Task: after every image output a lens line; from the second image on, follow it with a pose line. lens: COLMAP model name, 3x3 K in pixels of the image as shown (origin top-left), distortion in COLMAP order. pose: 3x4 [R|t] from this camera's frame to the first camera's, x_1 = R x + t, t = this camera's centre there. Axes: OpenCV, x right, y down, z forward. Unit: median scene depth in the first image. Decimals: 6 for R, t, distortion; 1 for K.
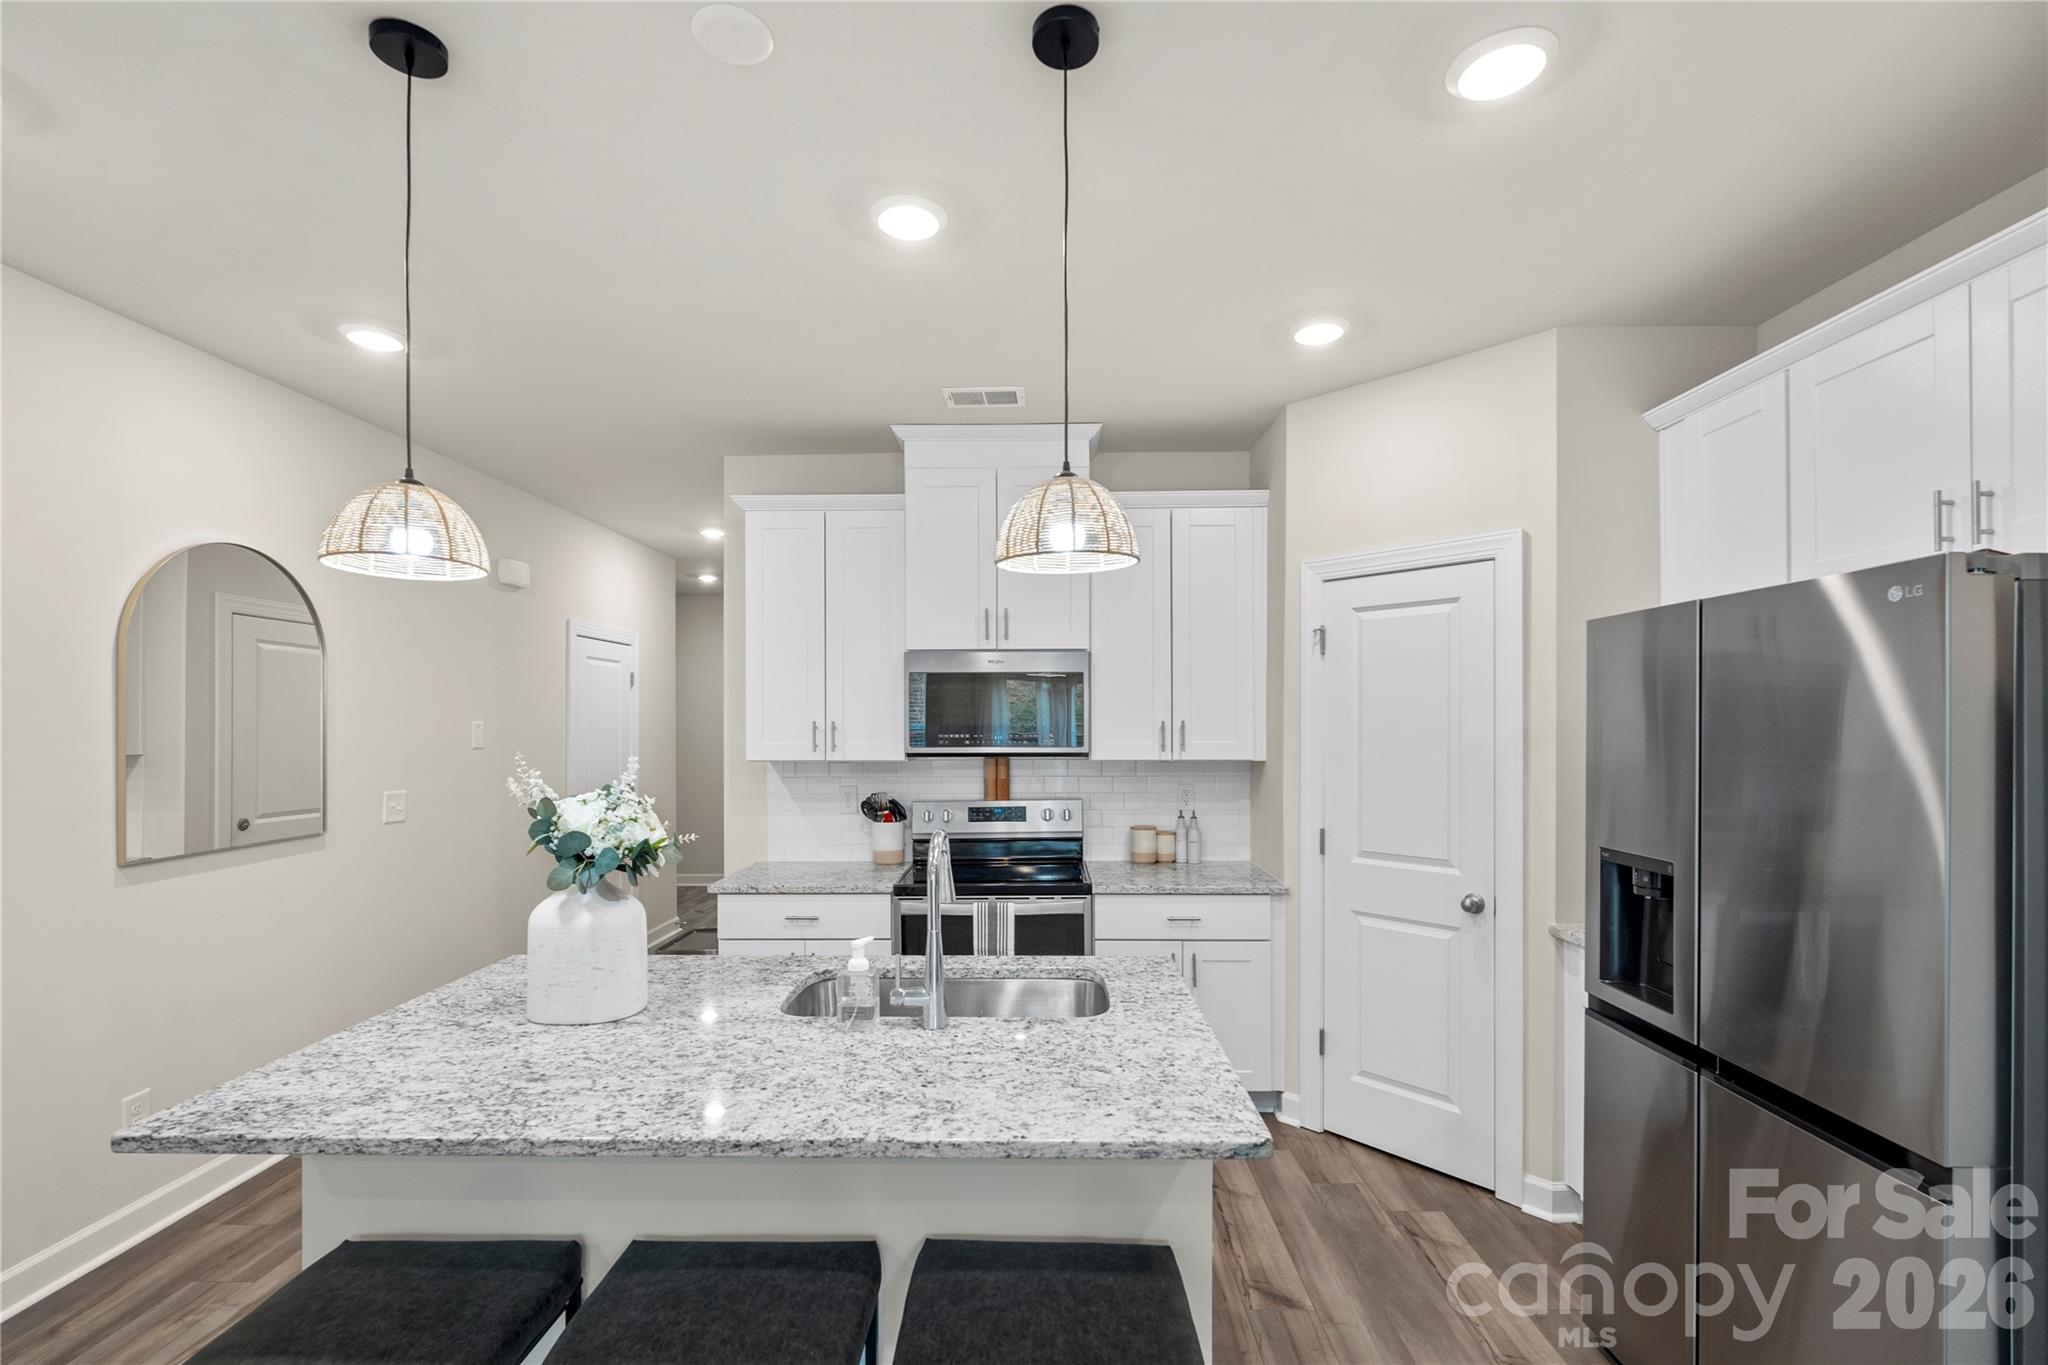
lens RADIAL K [[915.7, 0, 1022.2], [0, 915.7, 719.5], [0, 0, 1]] dist [-0.005576, 0.001417]
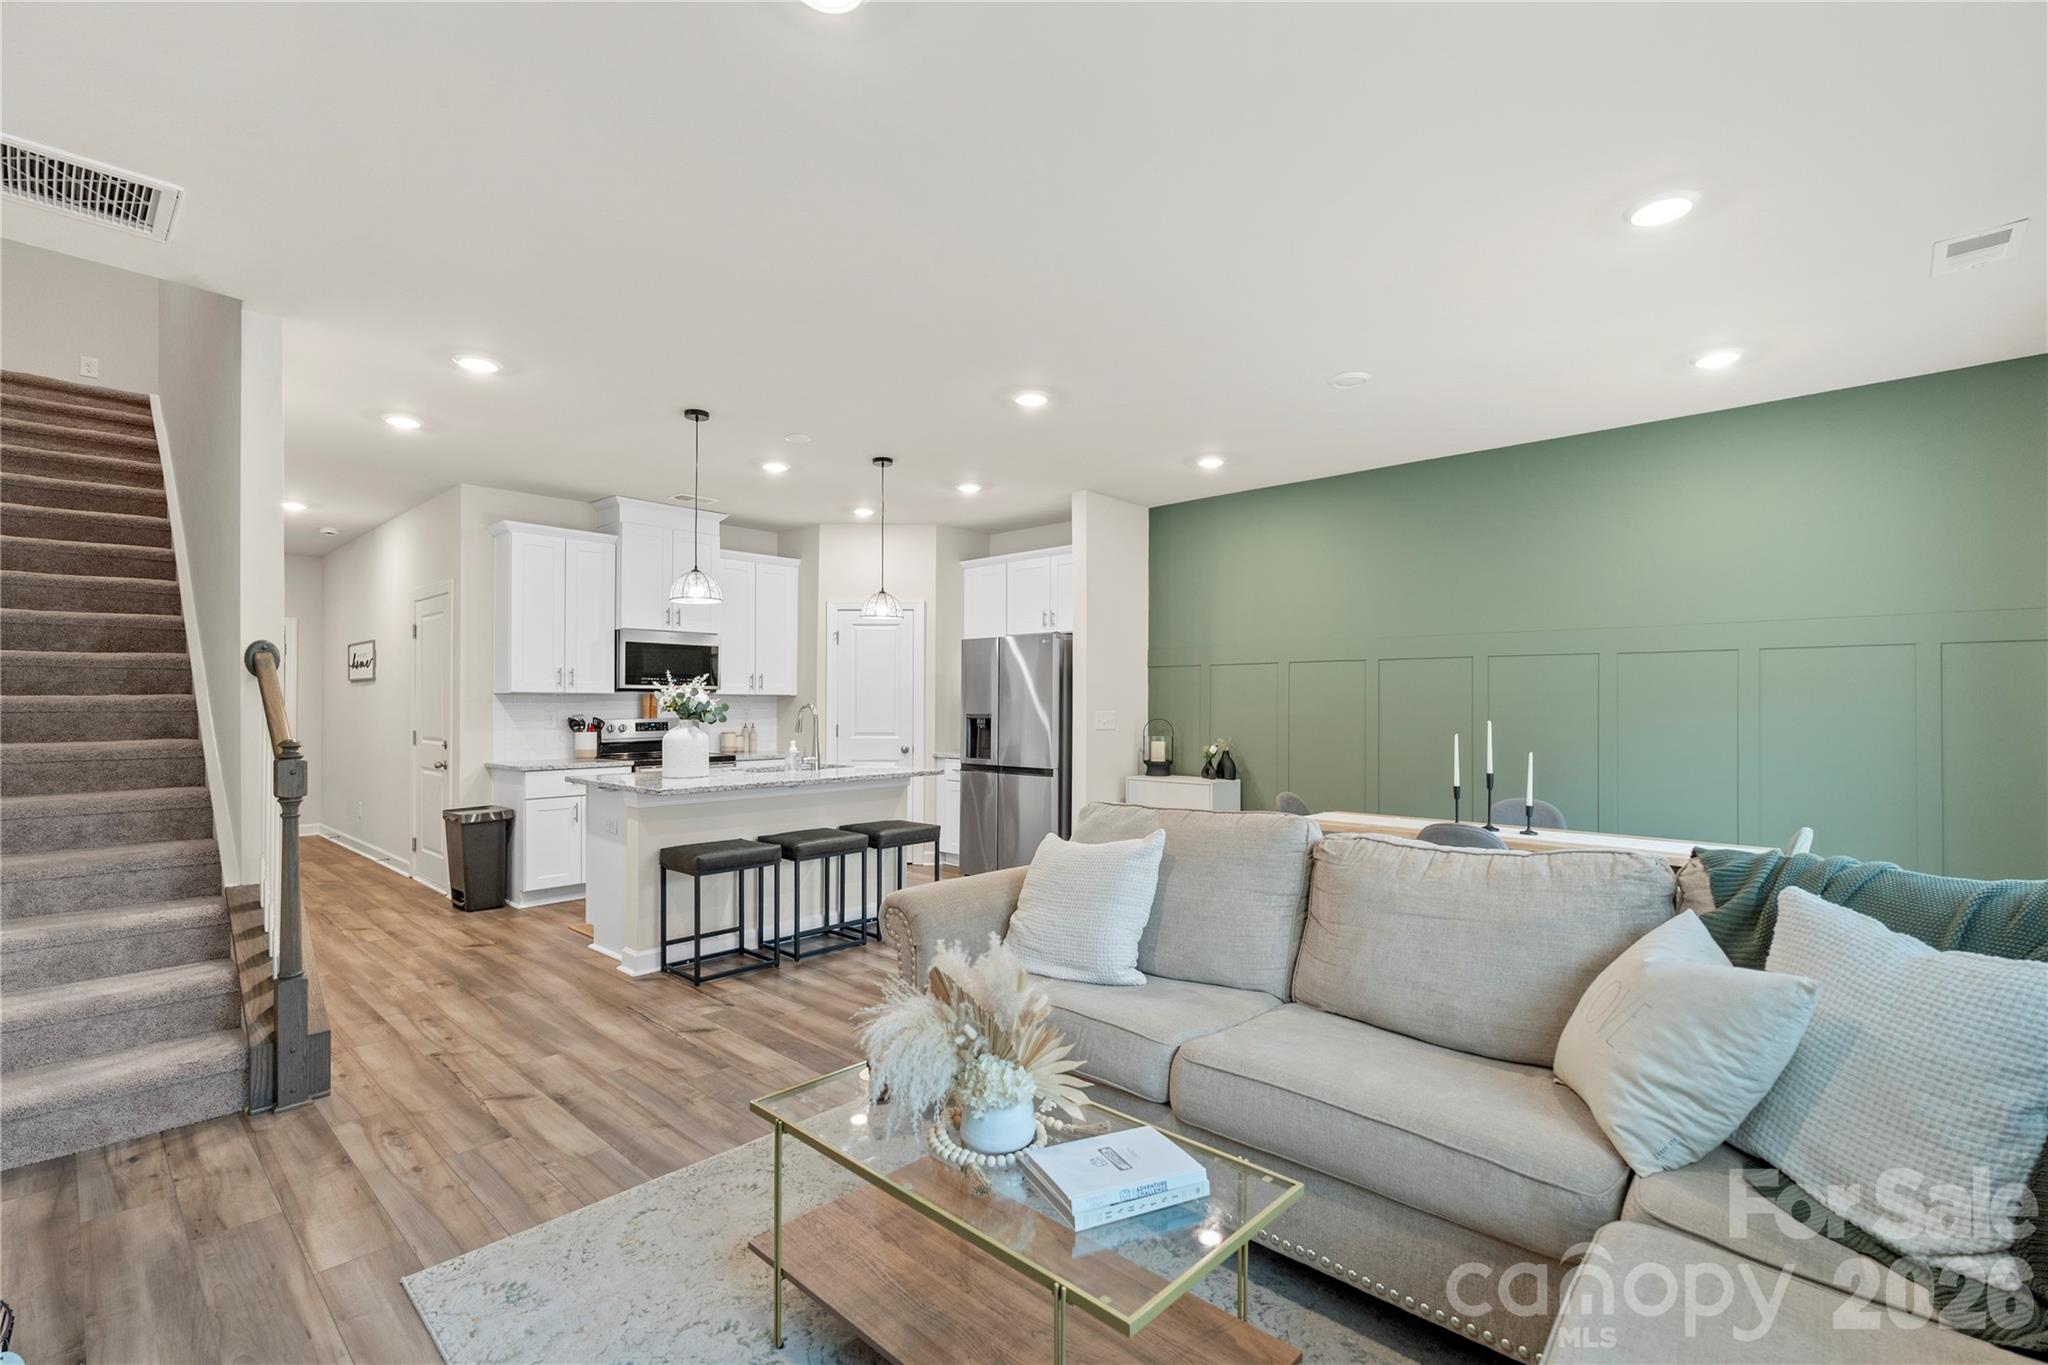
lens RADIAL K [[915.7, 0, 1032.5], [0, 915.7, 694.8], [0, 0, 1]] dist [-0.005576, 0.001417]
pose [[0.658459, 0.010627, 0.752541, -0.991396], [-0.005858, 0.999942, -0.008996, 0.065709], [-0.752593, 0.001515, 0.658484, -0.769973]]
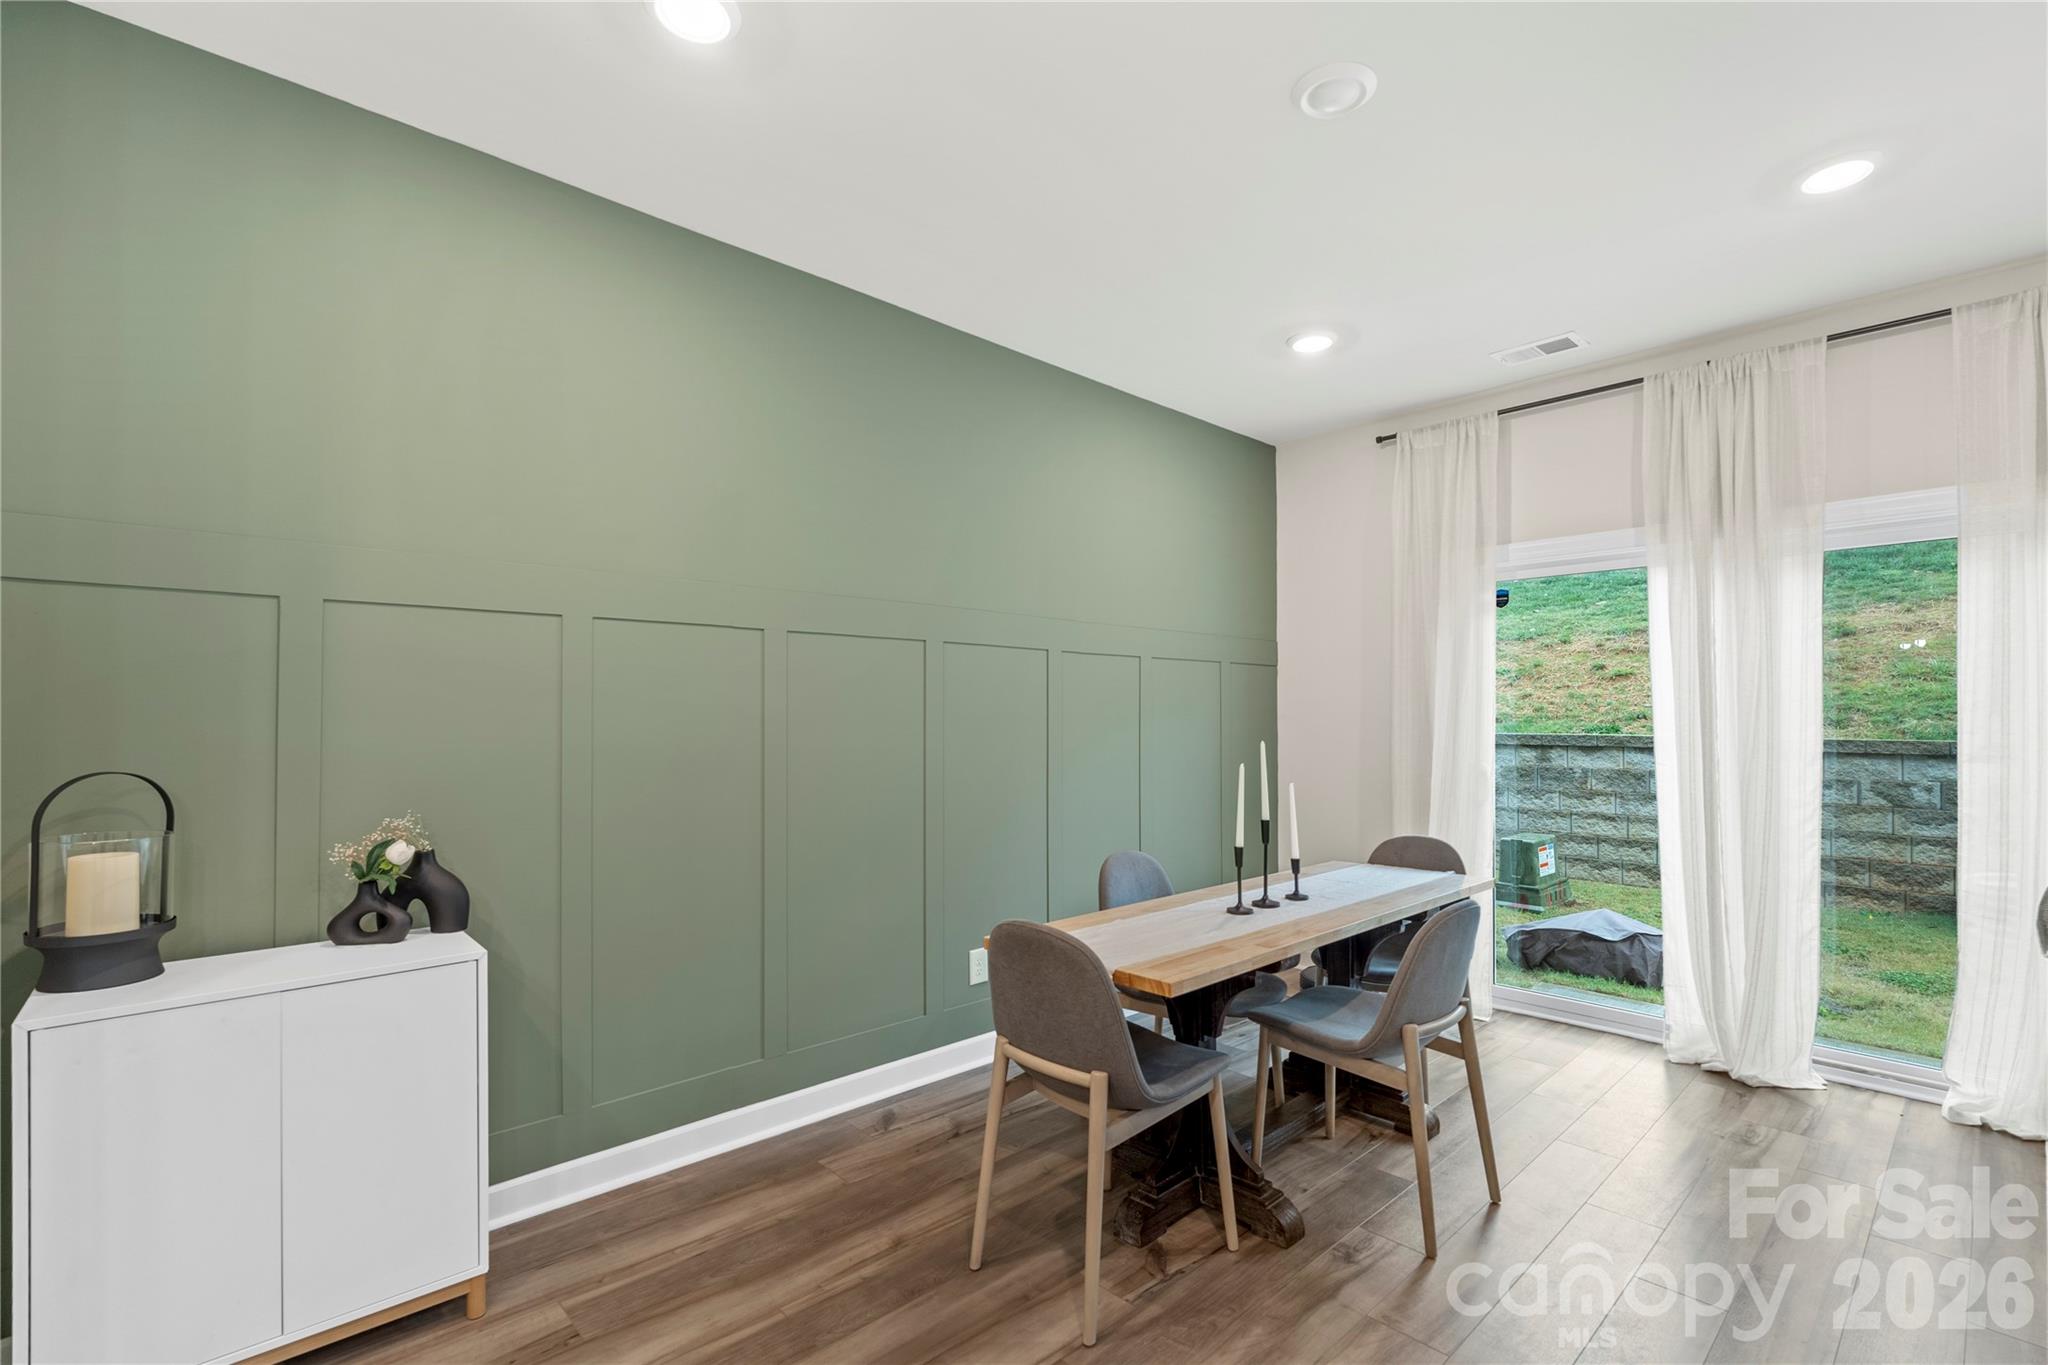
lens RADIAL K [[915.7, 0, 1028.1], [0, 915.7, 698.5], [0, 0, 1]] dist [-0.005576, 0.001417]
pose [[-0.700172, 0.015754, 0.713801, -0.119508], [-0.000635, 0.999742, -0.022687, 0.066863], [-0.713974, -0.016338, -0.699982, 0.278947]]
